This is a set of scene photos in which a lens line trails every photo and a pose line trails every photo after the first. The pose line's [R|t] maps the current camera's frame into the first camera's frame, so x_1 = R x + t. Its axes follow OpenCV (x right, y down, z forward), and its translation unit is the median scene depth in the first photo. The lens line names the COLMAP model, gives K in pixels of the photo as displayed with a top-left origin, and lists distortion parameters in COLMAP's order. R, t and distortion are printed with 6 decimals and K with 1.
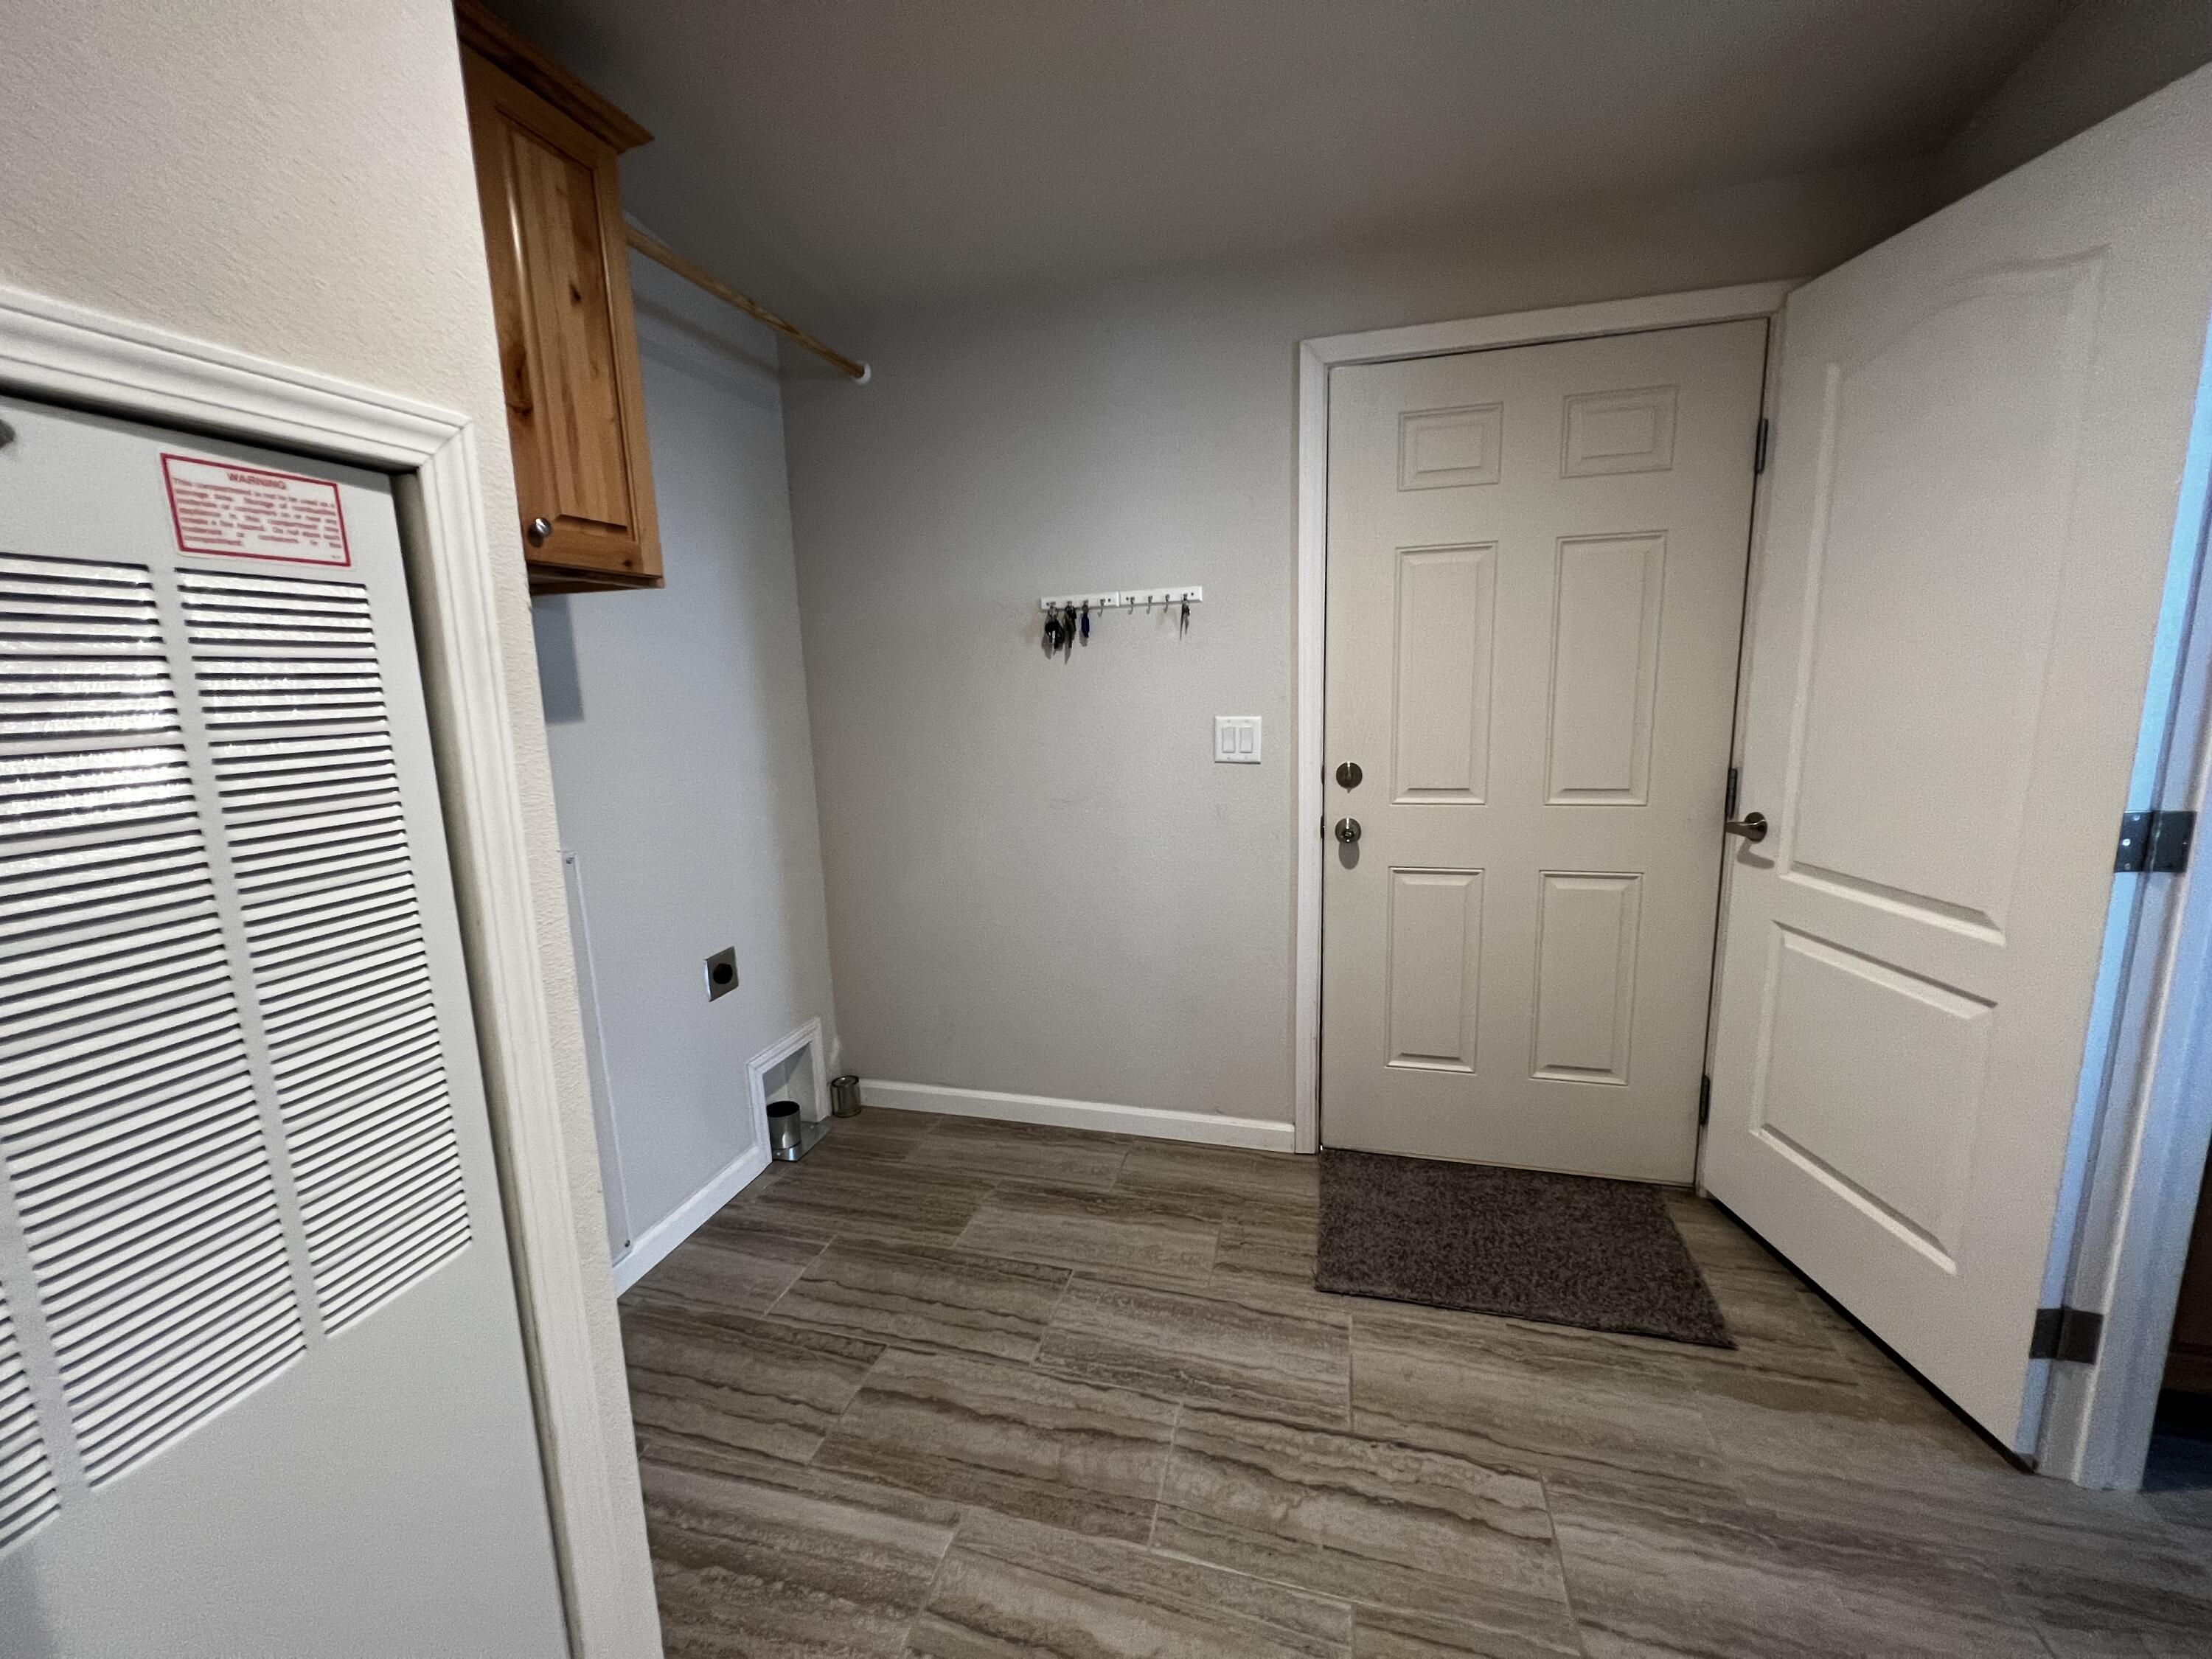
lens RADIAL K [[889.0, 0, 1101.4], [0, 889.0, 824.1], [0, 0, 1]] dist [-0.002086, 0.000795]
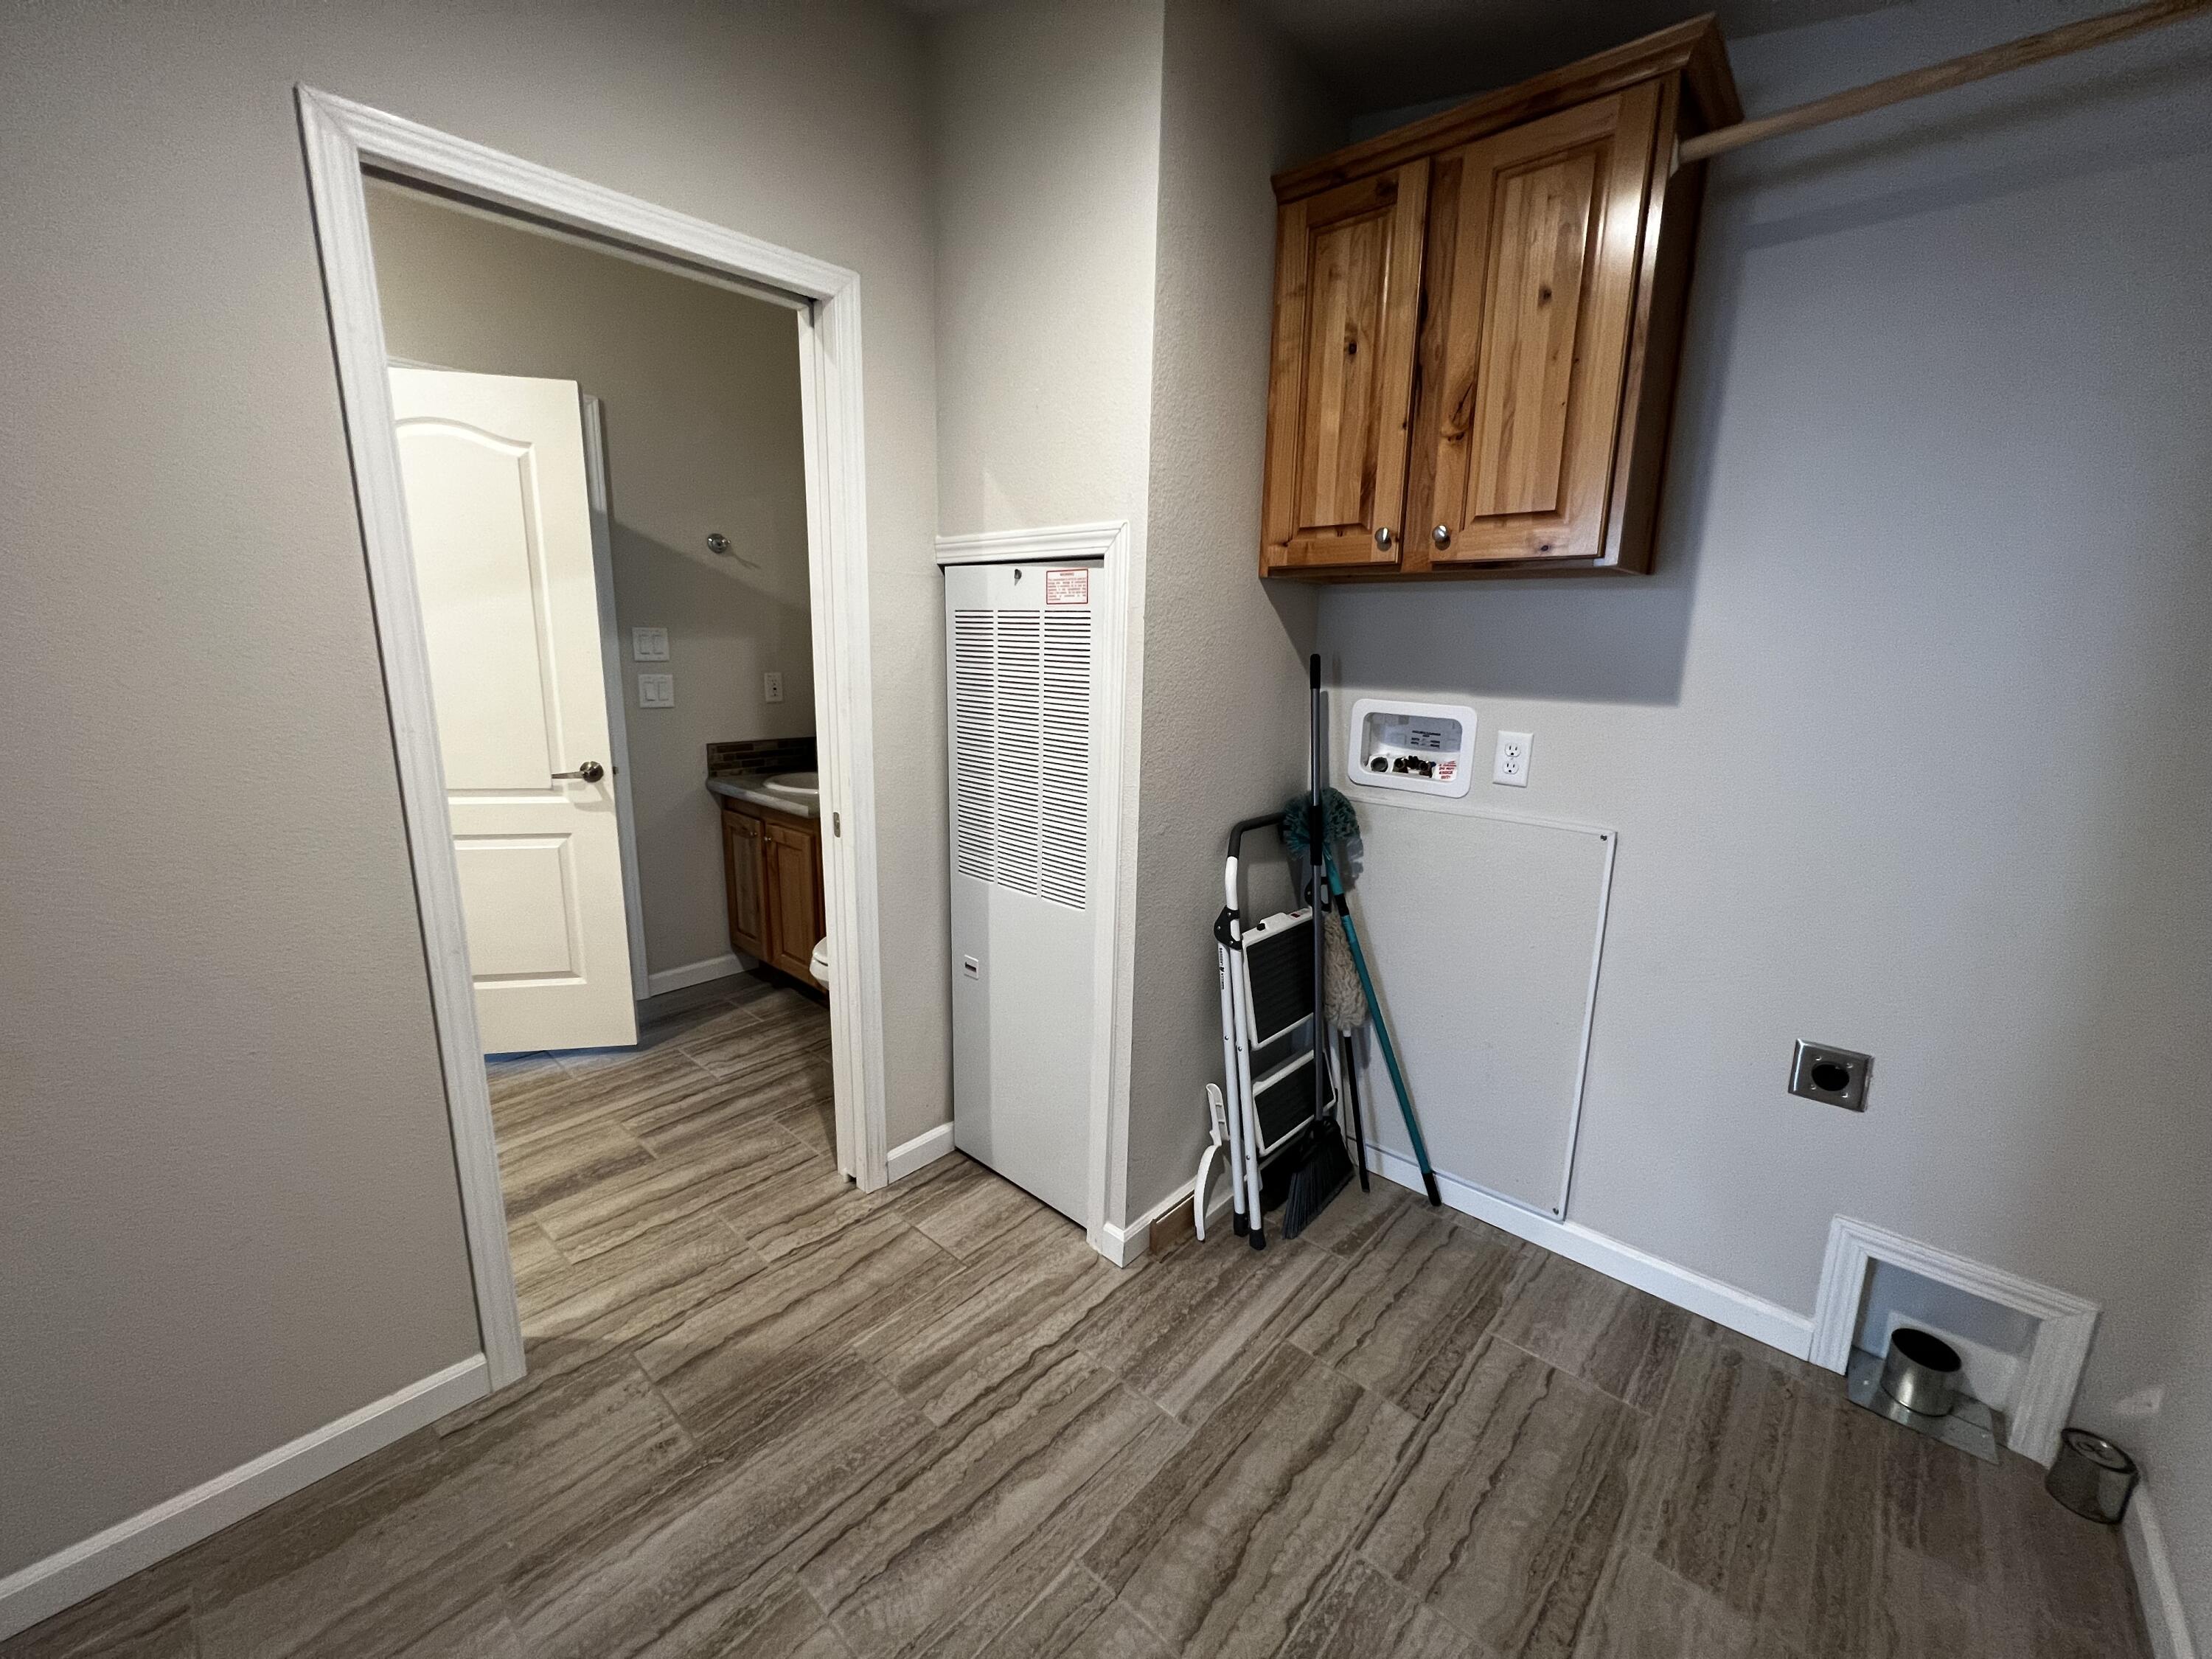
lens RADIAL K [[889.0, 0, 1100.9], [0, 889.0, 824.1], [0, 0, 1]] dist [-0.002086, 0.000795]
pose [[-0.450960, 0.208196, -0.867923, 0.499698], [-0.154953, 0.939386, 0.305850, -0.179934], [0.878991, 0.272413, -0.391365, 0.813292]]
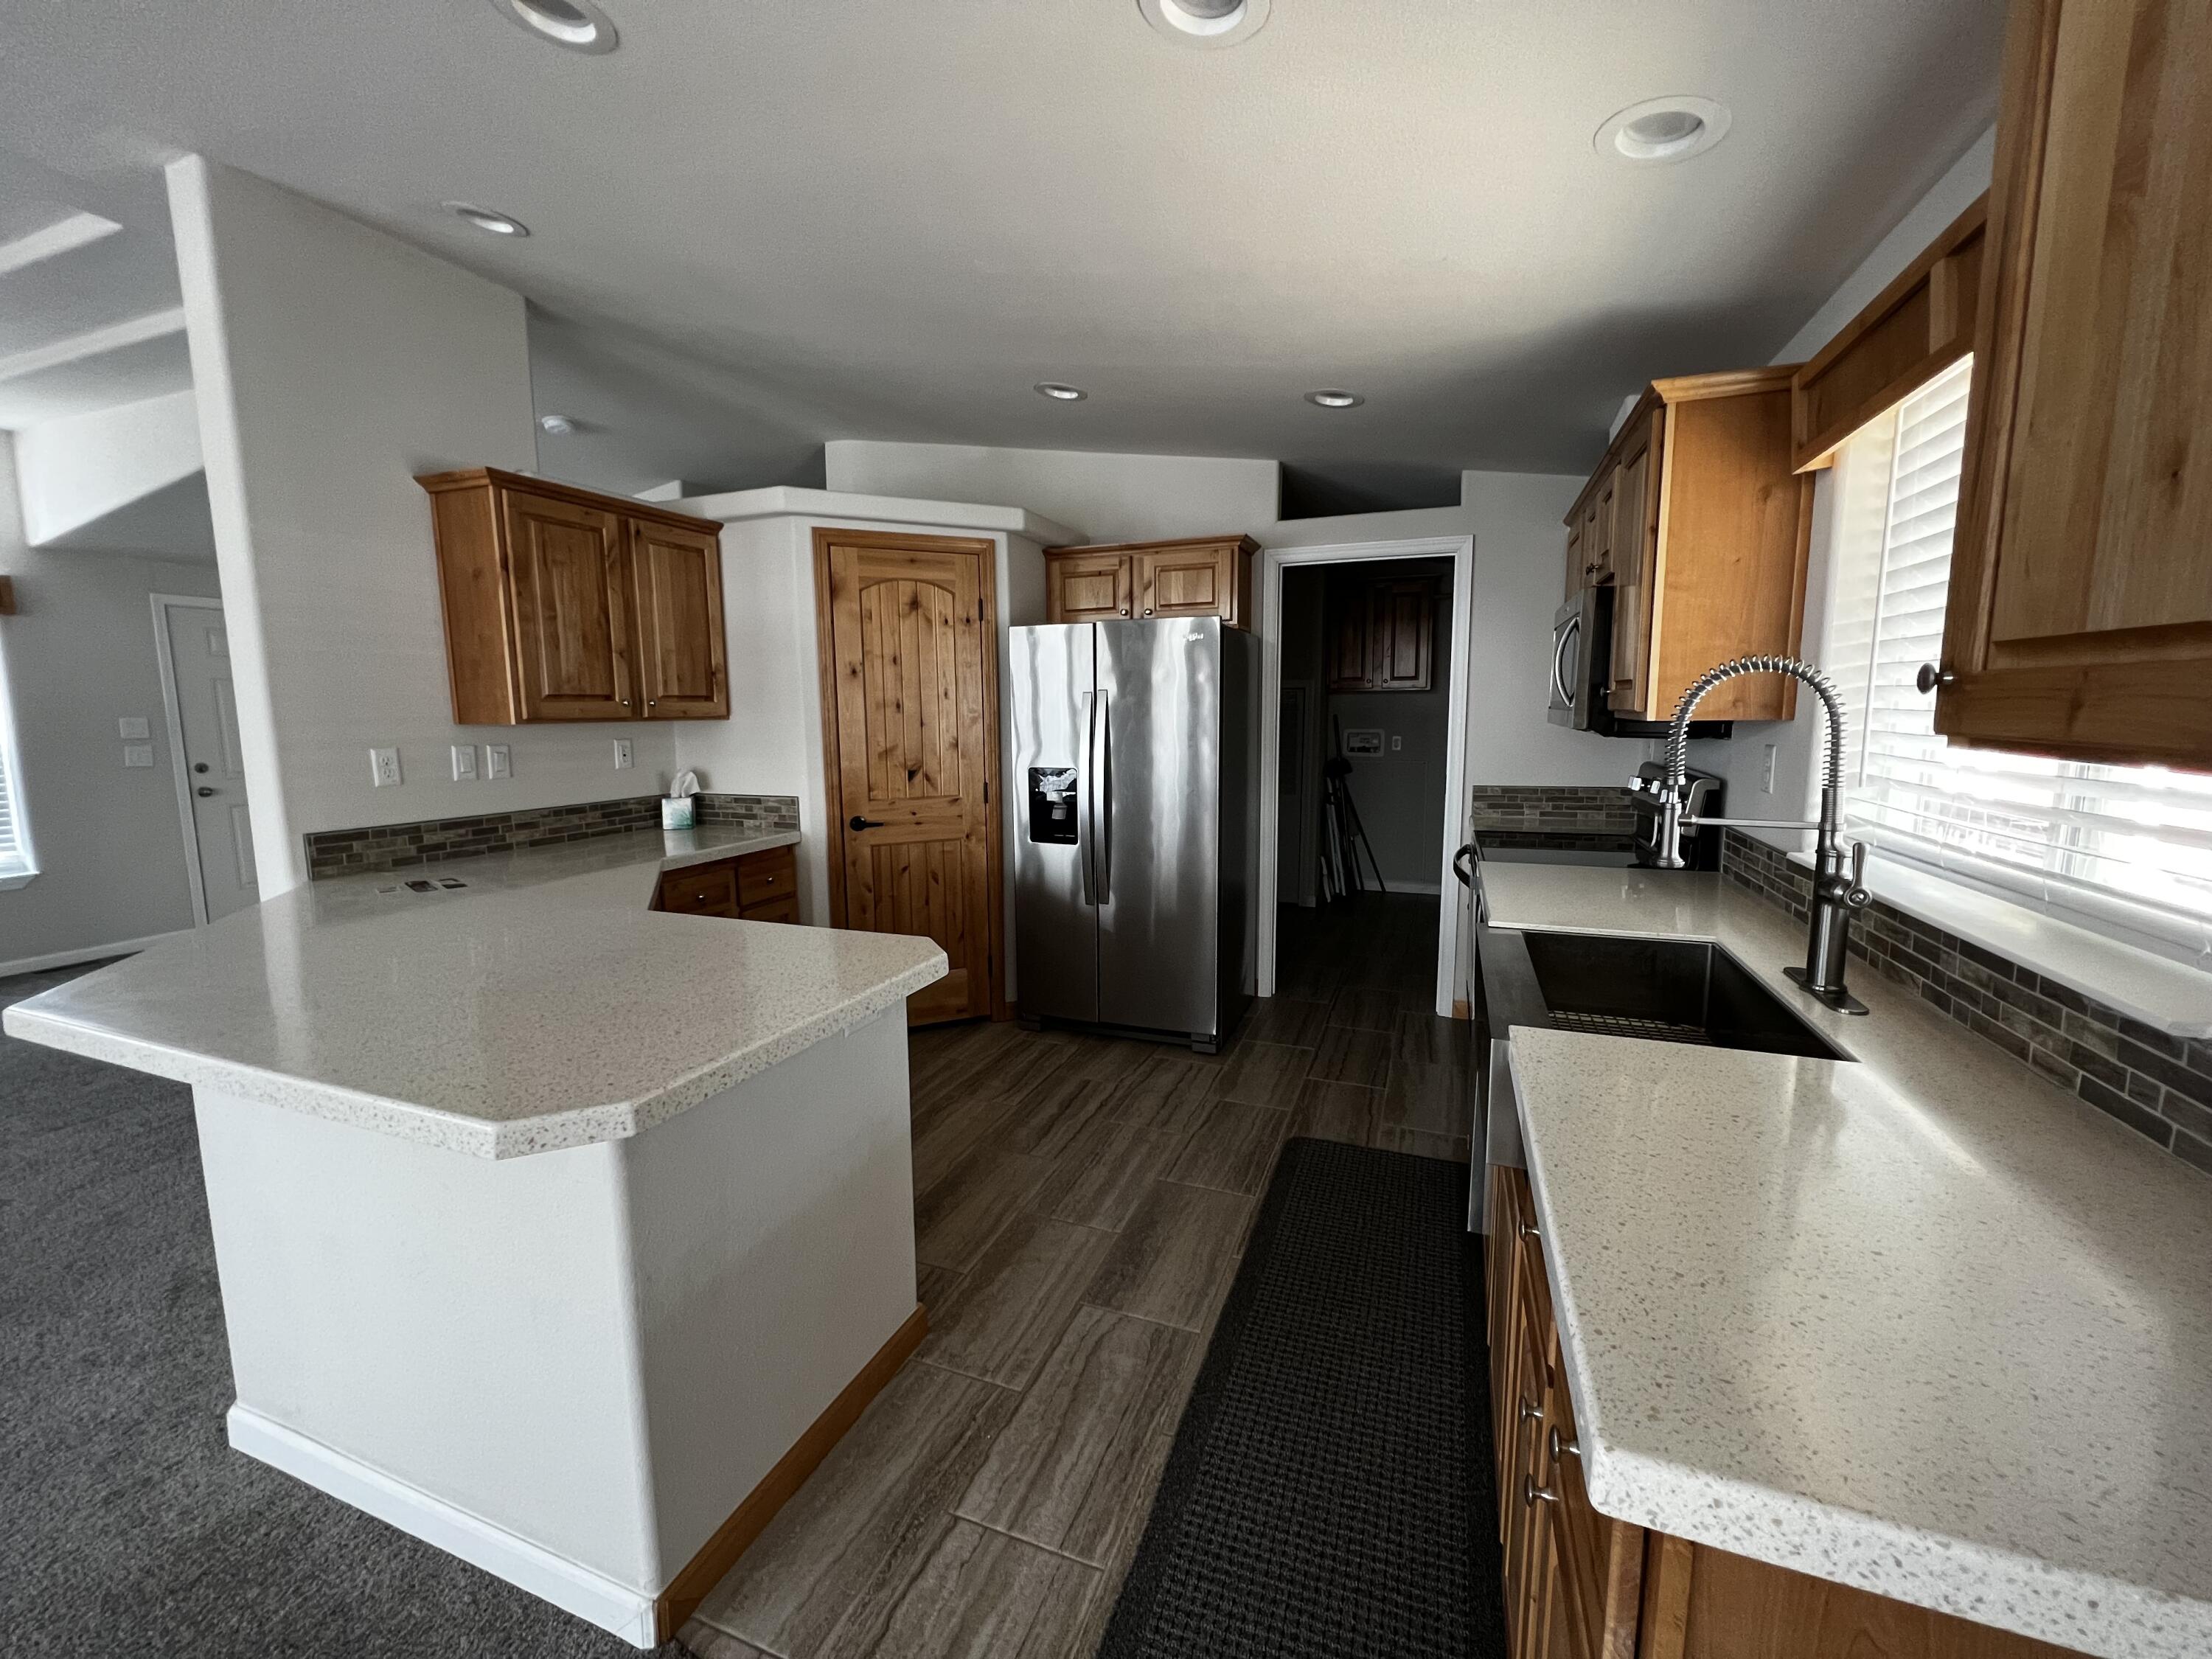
lens RADIAL K [[889.0, 0, 1101.7], [0, 889.0, 824.1], [0, 0, 1]] dist [-0.002086, 0.000795]
pose [[-0.104263, 0.158859, -0.981781, 2.842042], [-0.154695, 0.972556, 0.173795, -0.129384], [0.982445, 0.169997, -0.076827, 0.032260]]
